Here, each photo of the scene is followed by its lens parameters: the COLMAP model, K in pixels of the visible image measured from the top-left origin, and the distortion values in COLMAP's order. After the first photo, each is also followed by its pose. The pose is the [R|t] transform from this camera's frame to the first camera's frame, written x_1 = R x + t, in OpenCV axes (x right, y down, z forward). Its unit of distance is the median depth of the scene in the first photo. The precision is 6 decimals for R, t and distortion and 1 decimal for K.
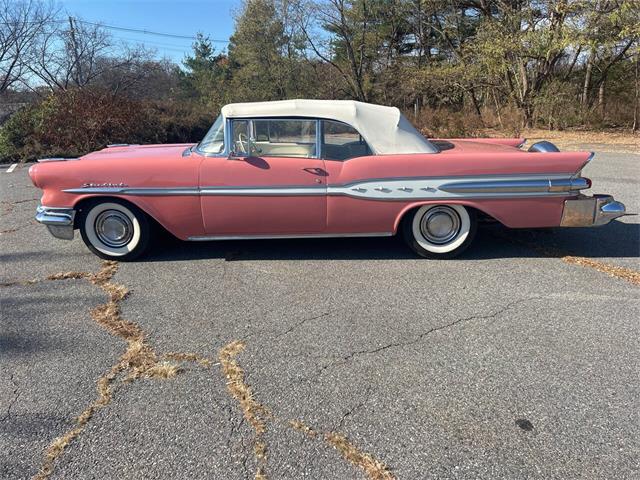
lens RADIAL K [[479.1, 0, 320.1], [0, 479.1, 239.3], [0, 0, 1]] dist [0.006308, 0.002996]
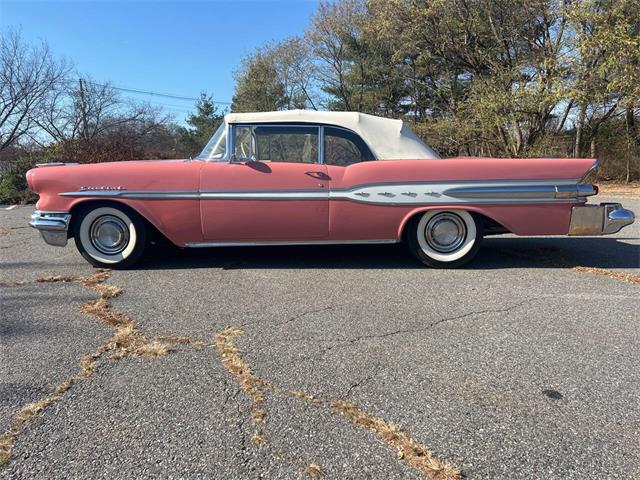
lens RADIAL K [[479.1, 0, 319.6], [0, 479.1, 240.6], [0, 0, 1]] dist [0.006308, 0.002996]
pose [[0.999969, 0.007084, 0.003338, -0.008132], [-0.006627, 0.992620, -0.121086, 0.109529], [-0.004171, 0.121060, 0.992636, 0.038578]]
